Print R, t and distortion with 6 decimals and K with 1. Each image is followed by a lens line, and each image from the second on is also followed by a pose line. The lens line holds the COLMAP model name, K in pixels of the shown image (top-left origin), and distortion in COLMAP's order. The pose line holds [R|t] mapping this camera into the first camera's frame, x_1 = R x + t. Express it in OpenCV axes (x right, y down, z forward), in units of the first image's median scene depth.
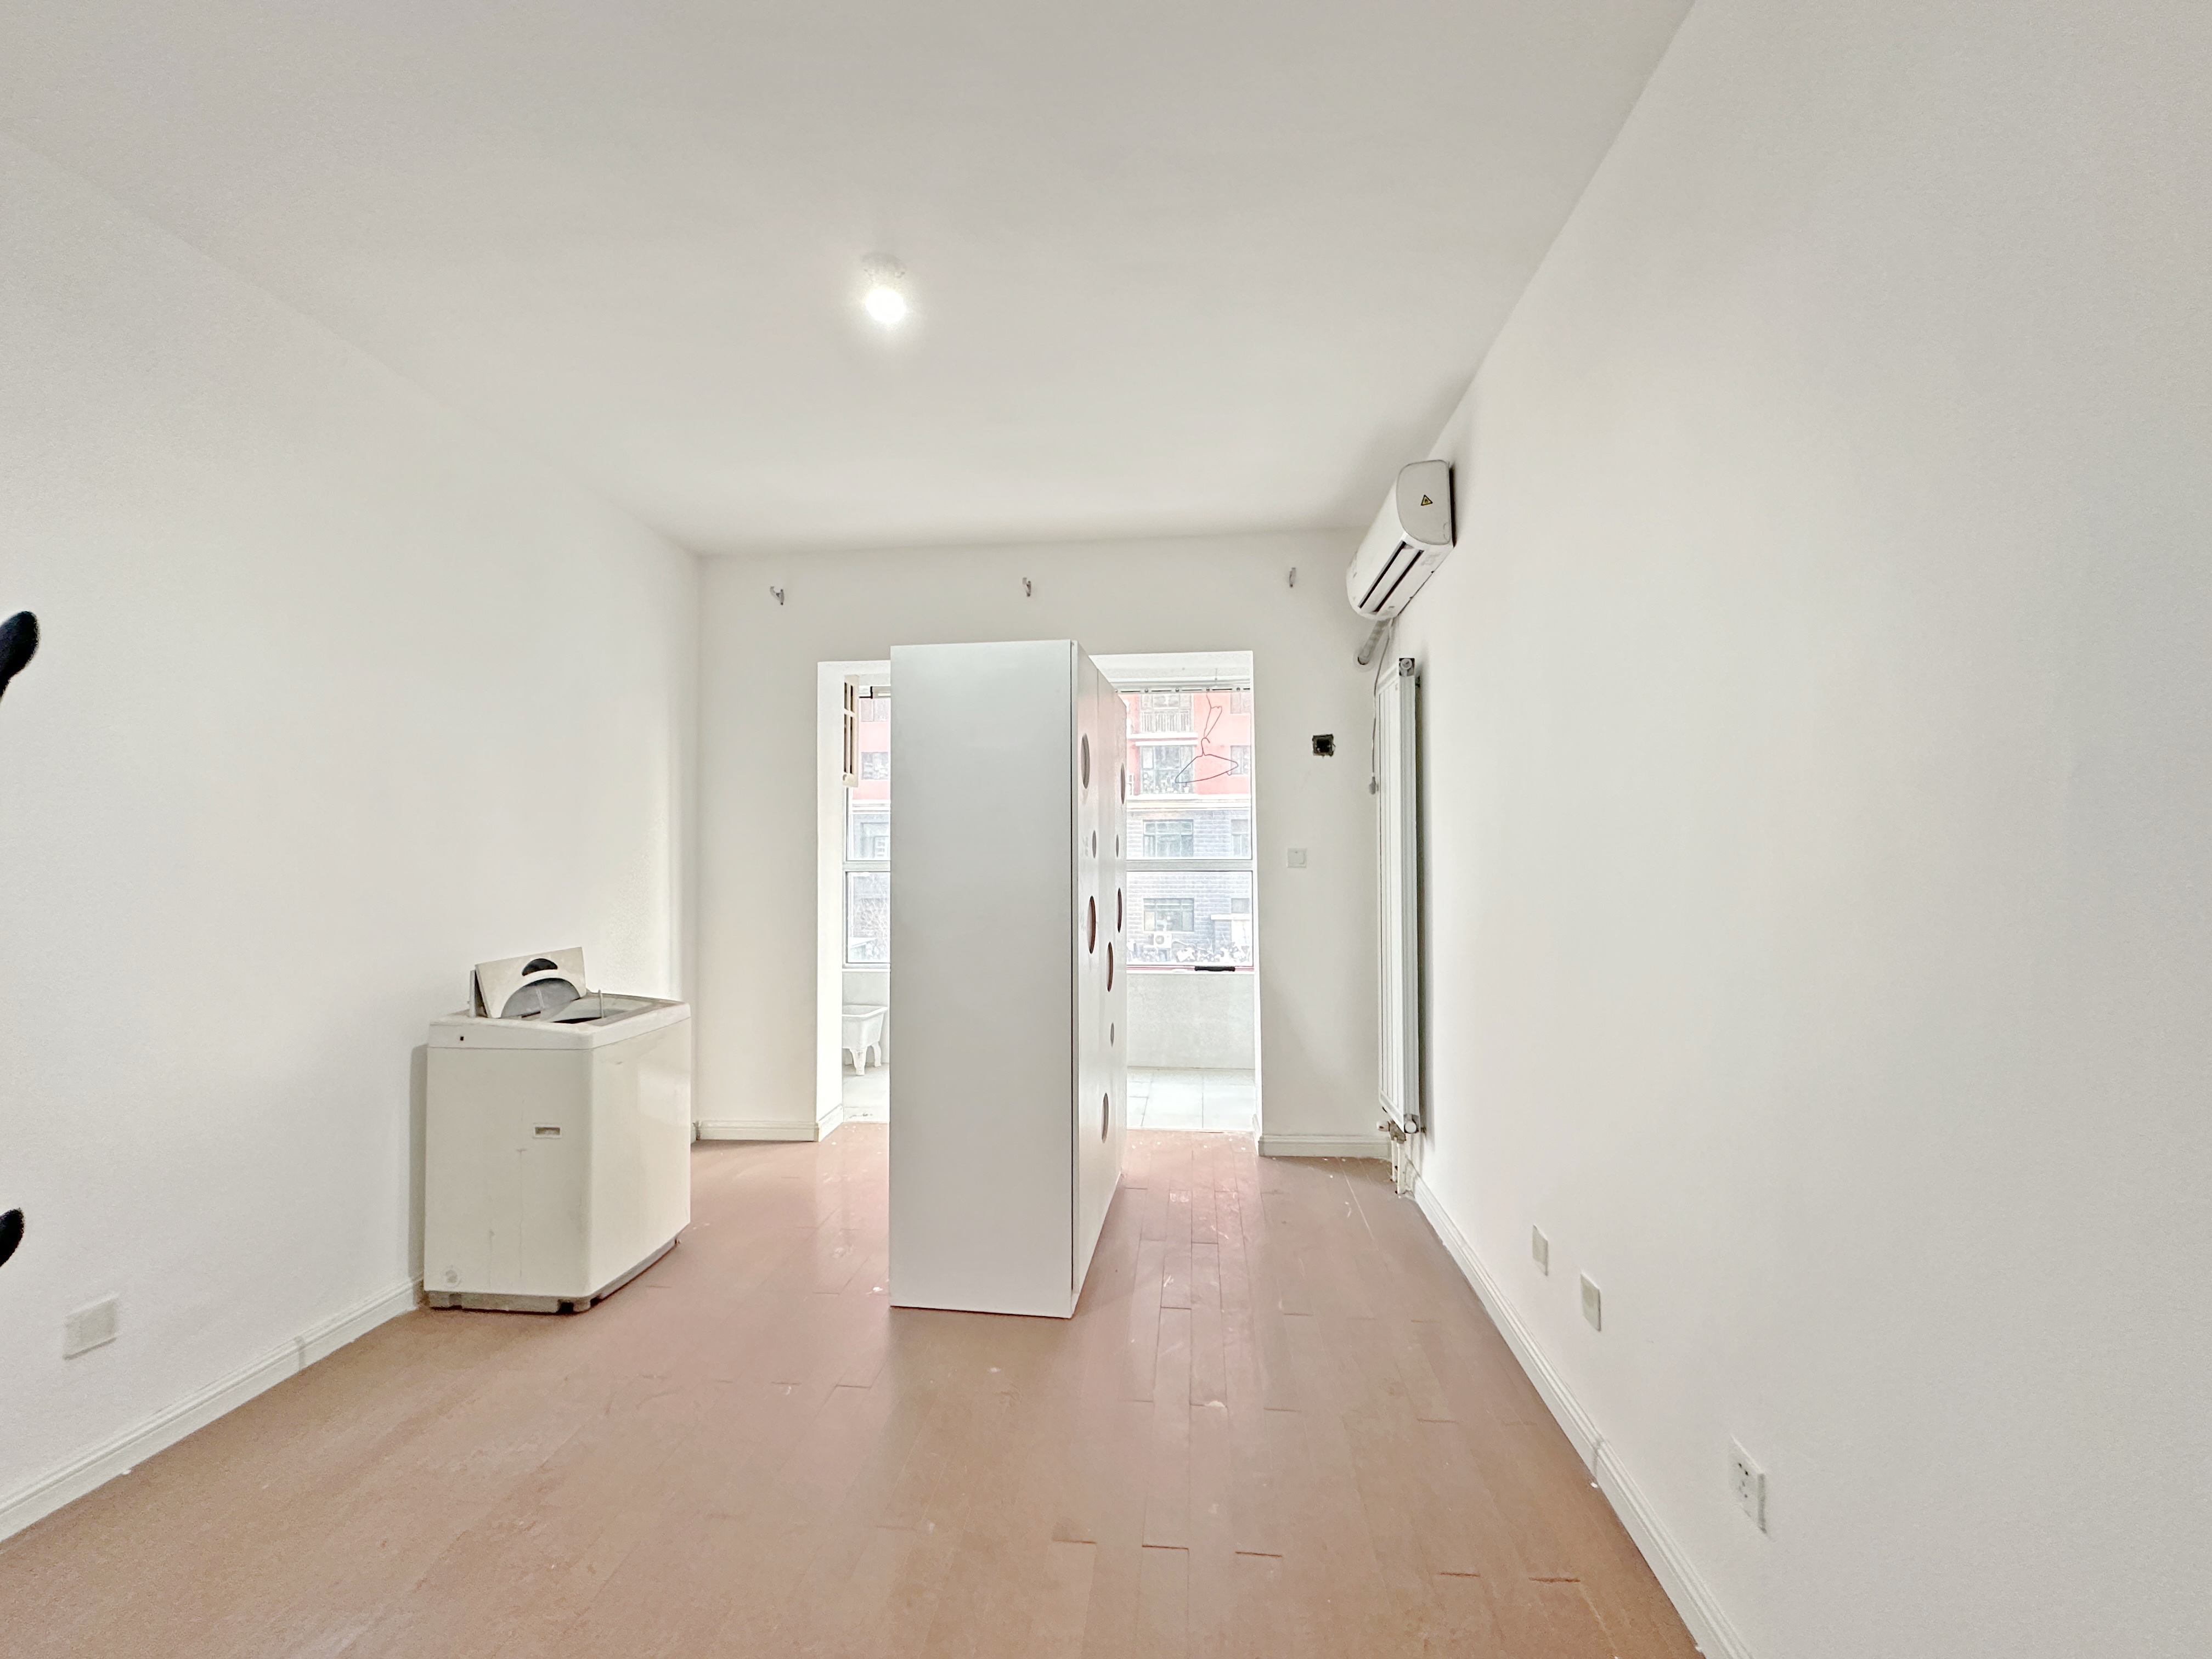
lens RADIAL K [[888.4, 0, 1103.4], [0, 888.4, 835.3], [0, 0, 1]] dist [0.000798, -0.000014]
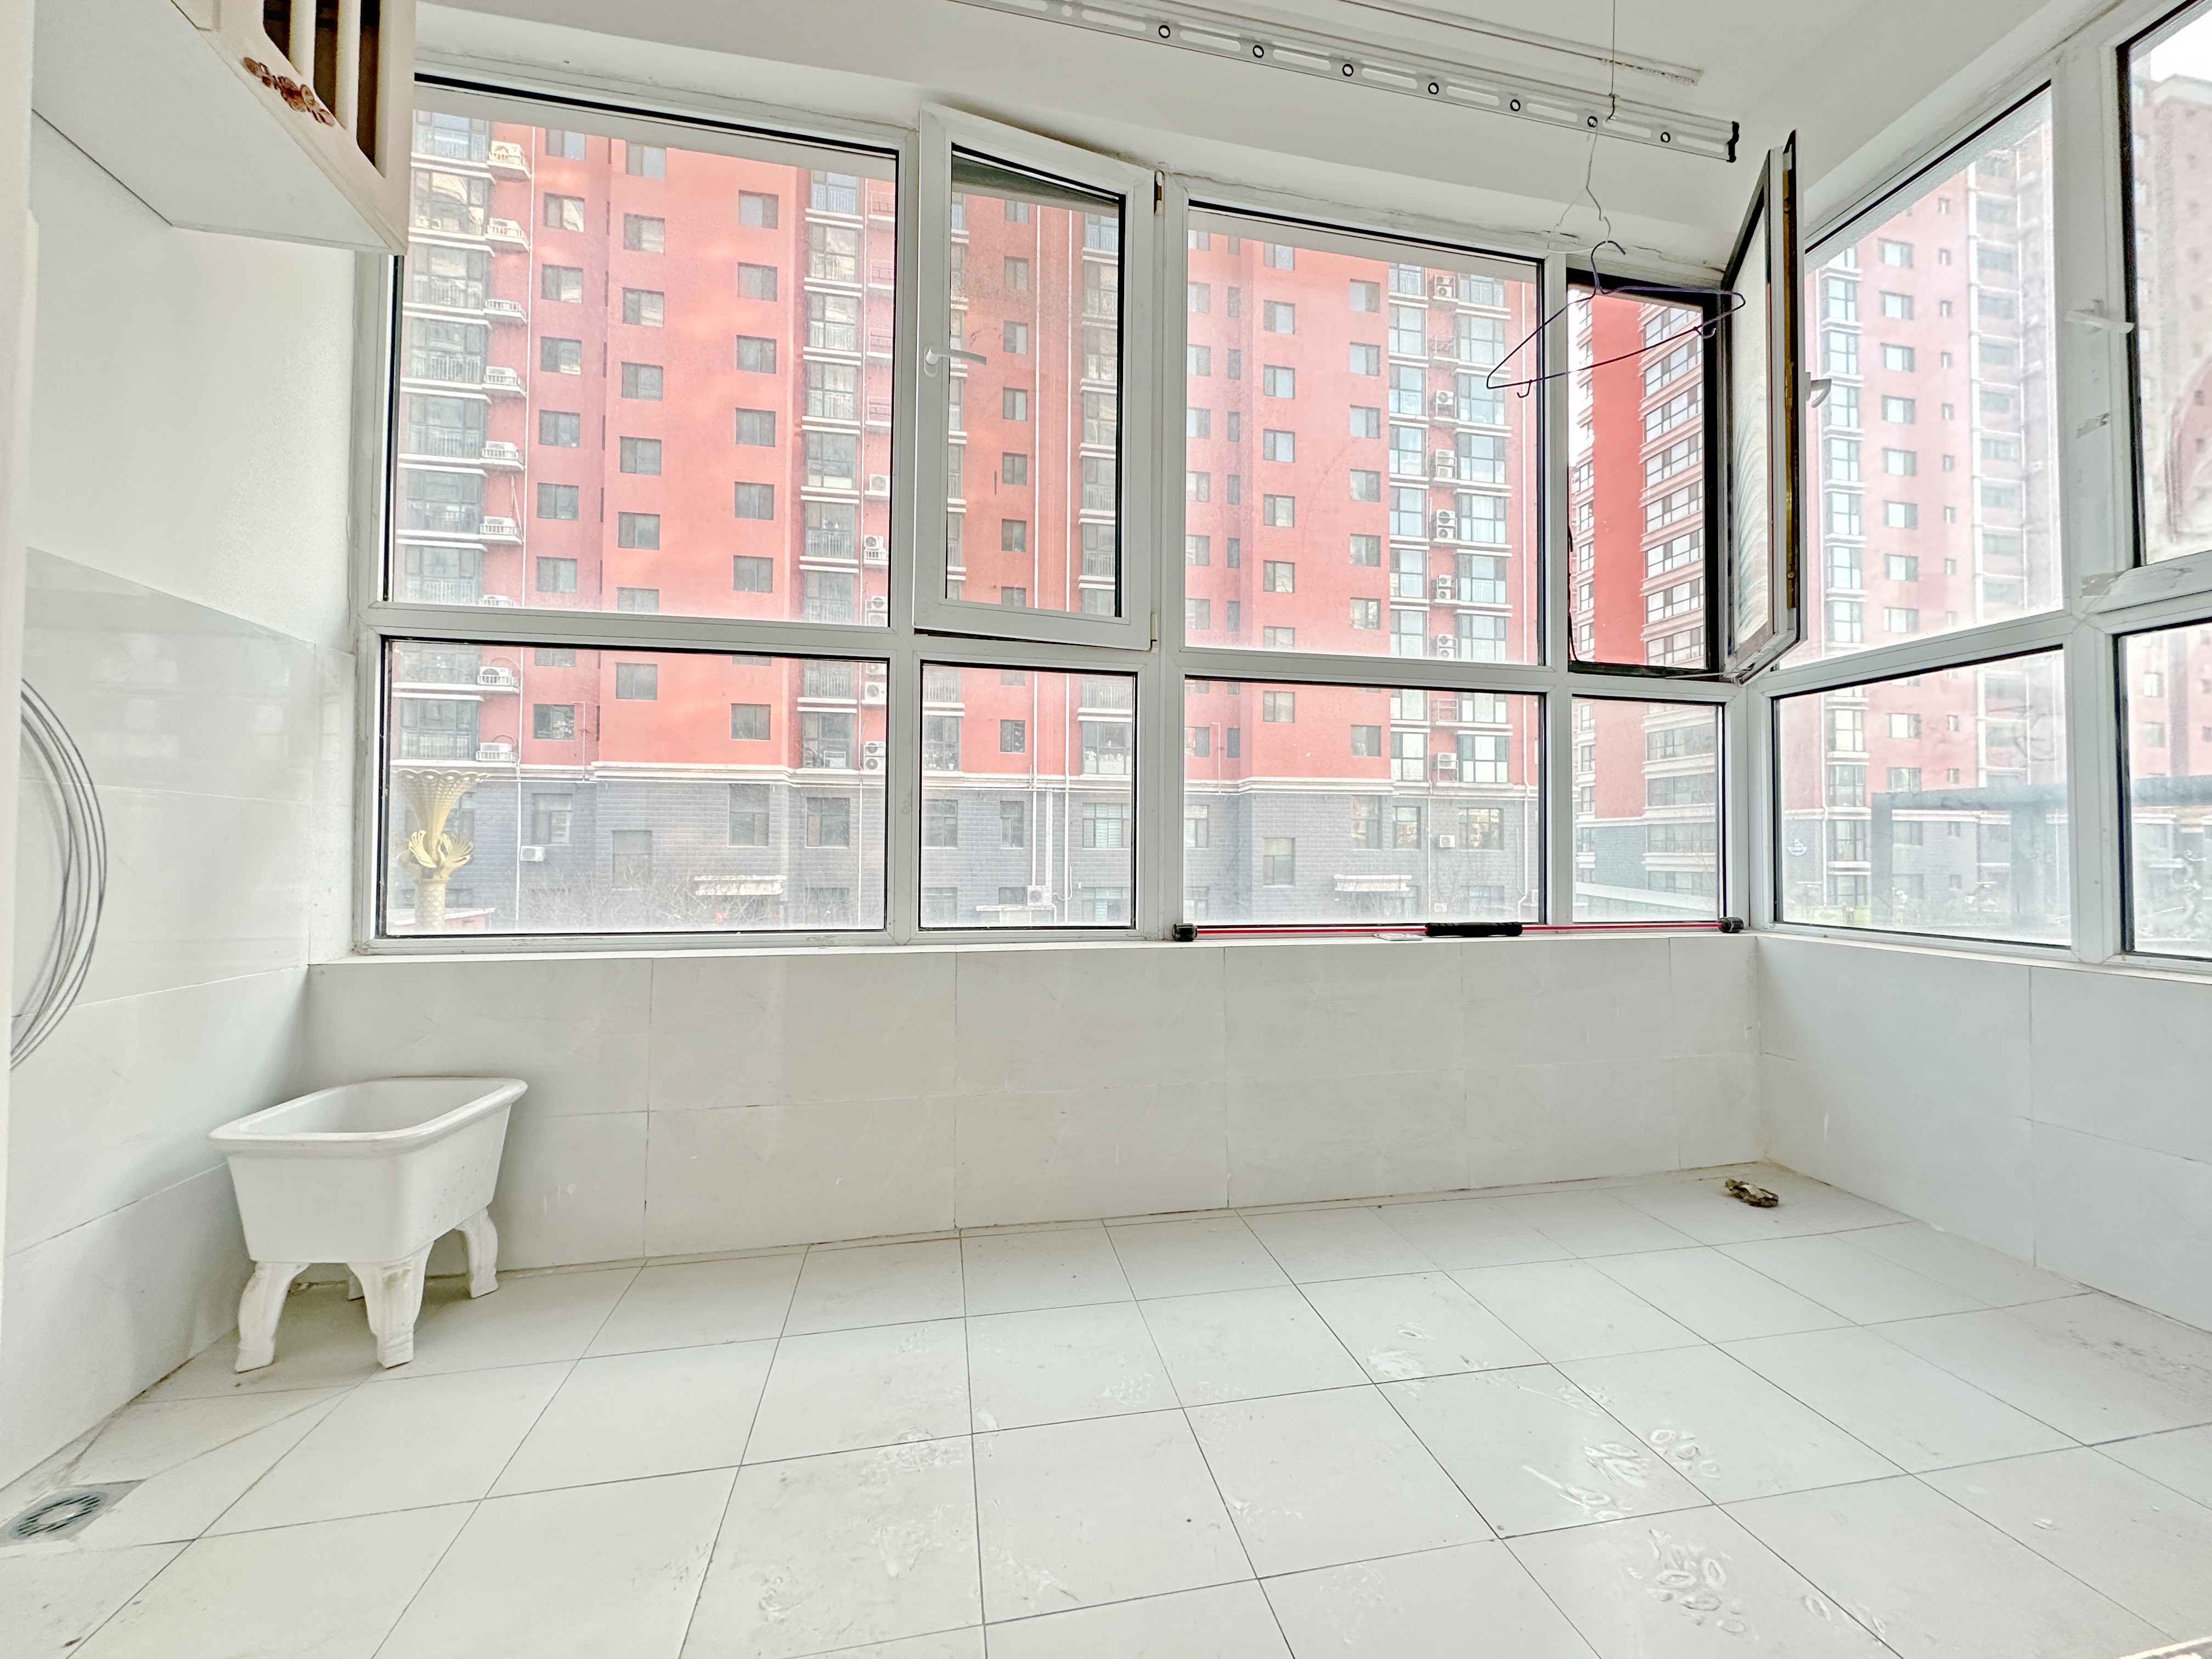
lens RADIAL K [[888.4, 0, 1117.9], [0, 888.4, 831.3], [0, 0, 1]] dist [0.000798, -0.000014]
pose [[0.950776, 0.023708, 0.308969, -0.152600], [-0.022787, 0.999719, -0.006588, 0.111829], [-0.309039, -0.000776, 0.951049, 0.666601]]
